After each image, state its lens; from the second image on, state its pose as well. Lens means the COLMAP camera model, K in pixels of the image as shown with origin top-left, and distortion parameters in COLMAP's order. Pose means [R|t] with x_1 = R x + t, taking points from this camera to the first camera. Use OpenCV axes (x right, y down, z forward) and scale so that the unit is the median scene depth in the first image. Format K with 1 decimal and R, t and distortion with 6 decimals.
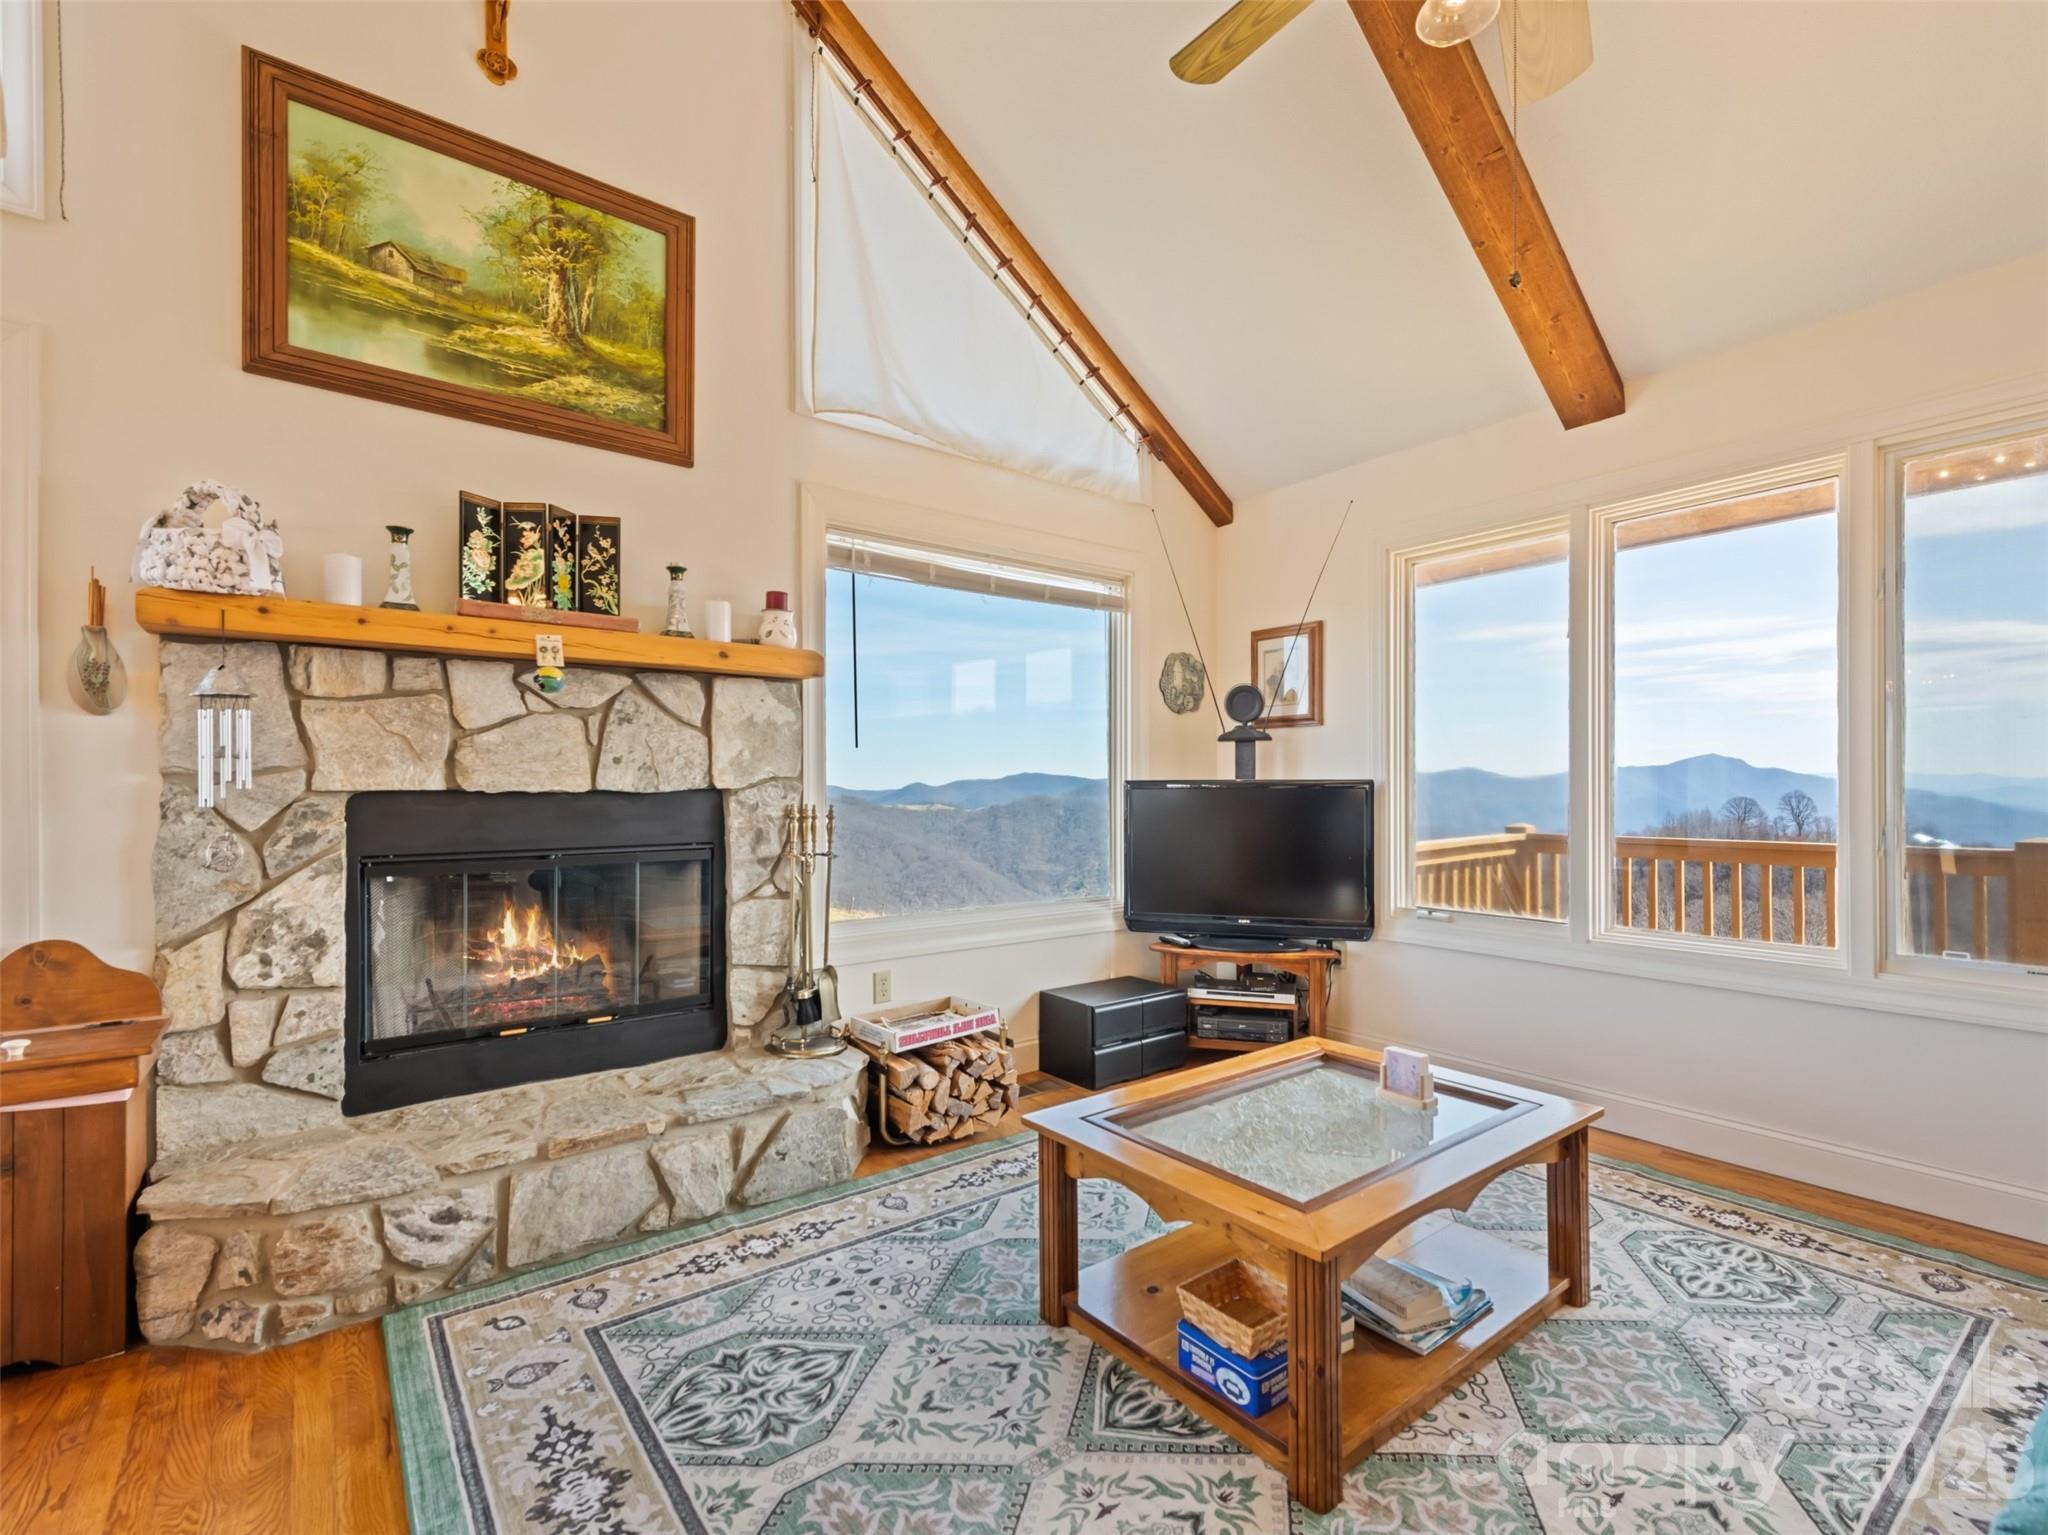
lens RADIAL K [[930.8, 0, 1026.7], [0, 930.8, 788.1], [0, 0, 1]] dist [0.000360, -0.000591]
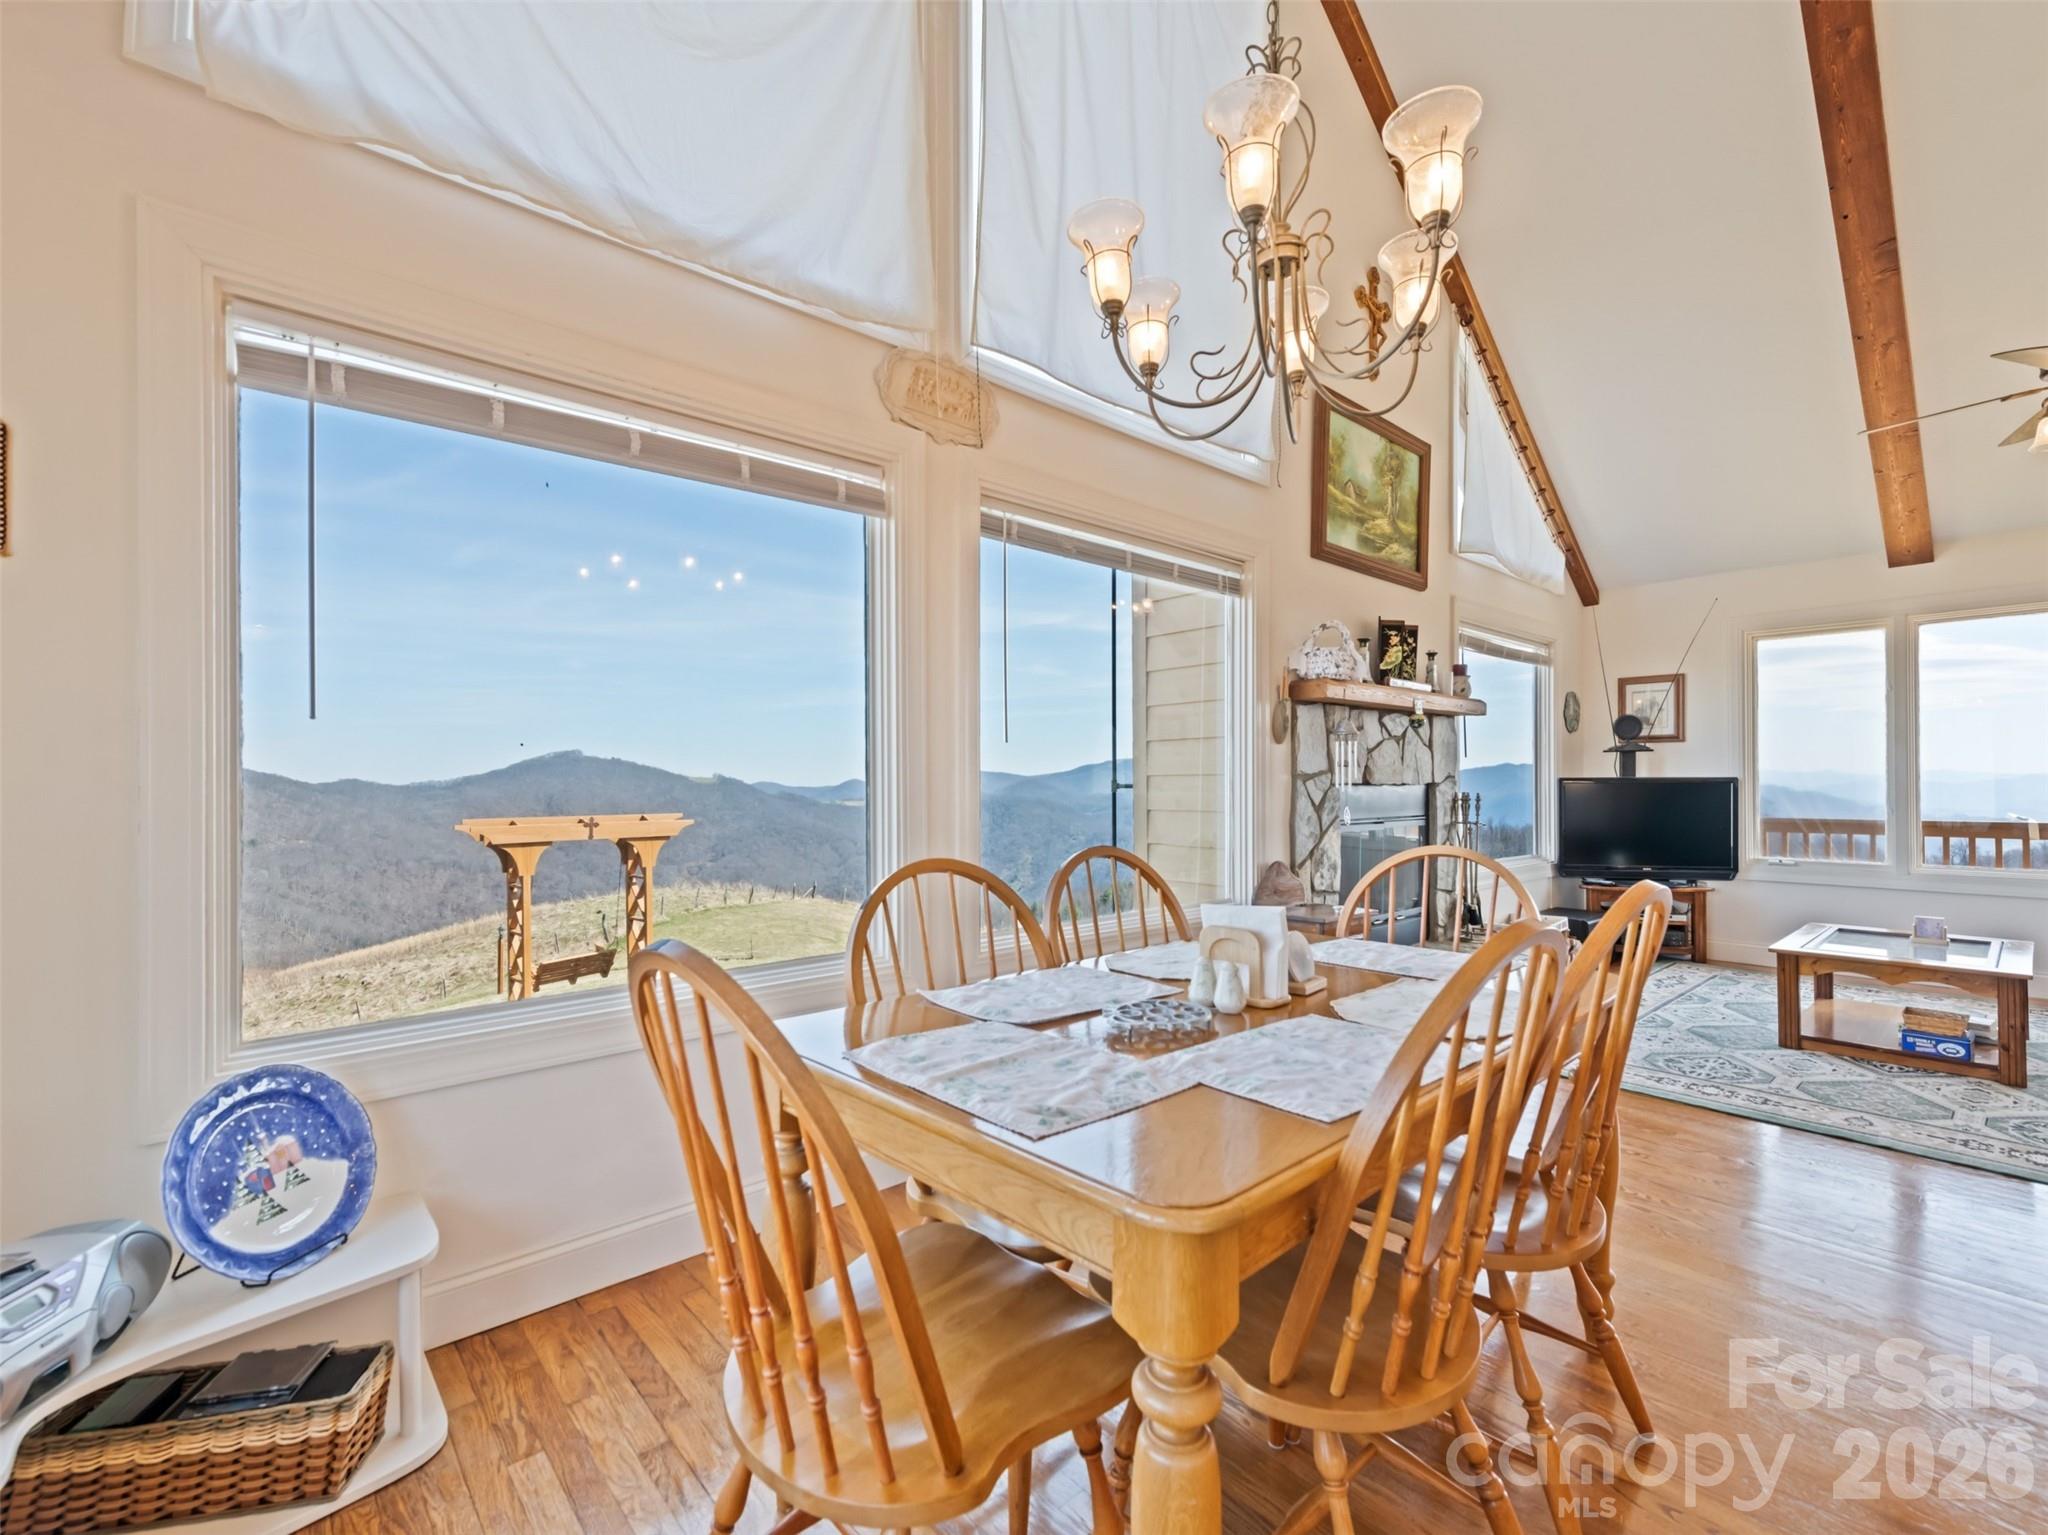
lens RADIAL K [[910.0, 0, 1024.0], [0, 910.0, 767.5], [0, 0, 1]] dist [0.007891, 0.000101]
pose [[0.998088, 0.001407, 0.061787, -1.281160], [-0.000388, 0.999864, -0.016496, 0.000876], [-0.061801, 0.016441, 0.997953, -0.643407]]
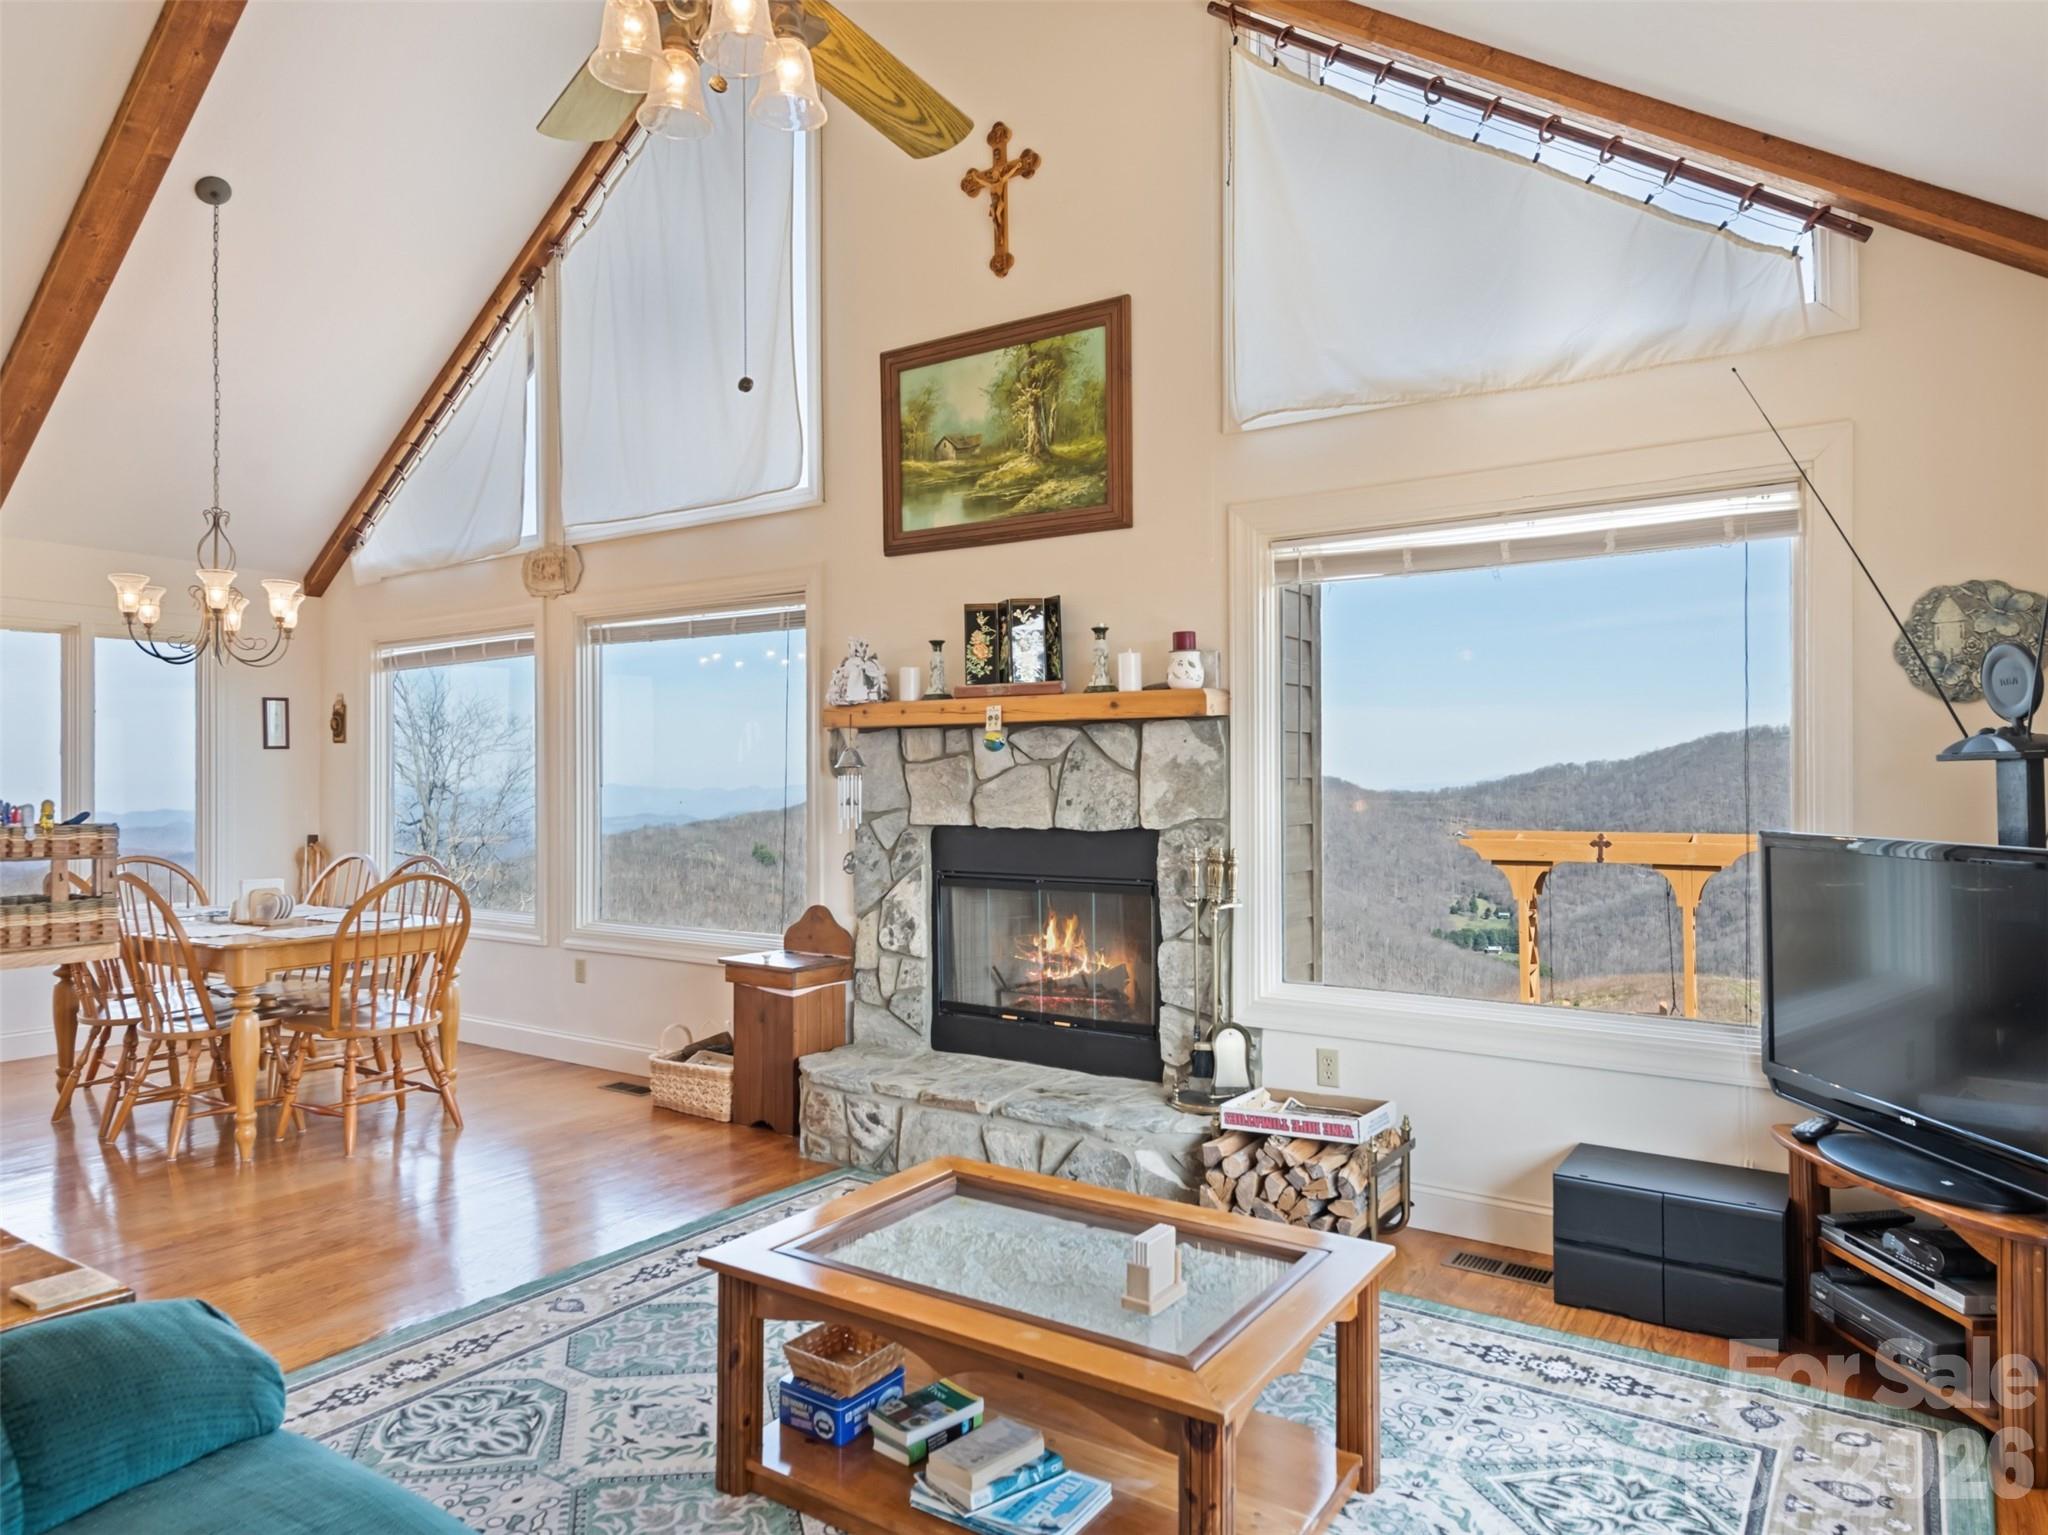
lens RADIAL K [[1259.6, 0, 1024.0], [0, 1259.6, 767.5], [0, 0, 1]] dist [0.006425, 0.001204]
pose [[0.309692, -0.006968, -0.950811, 1.056323], [0.002166, 0.999976, -0.006622, -0.064823], [0.950834, -0.000009, 0.309700, 0.472737]]
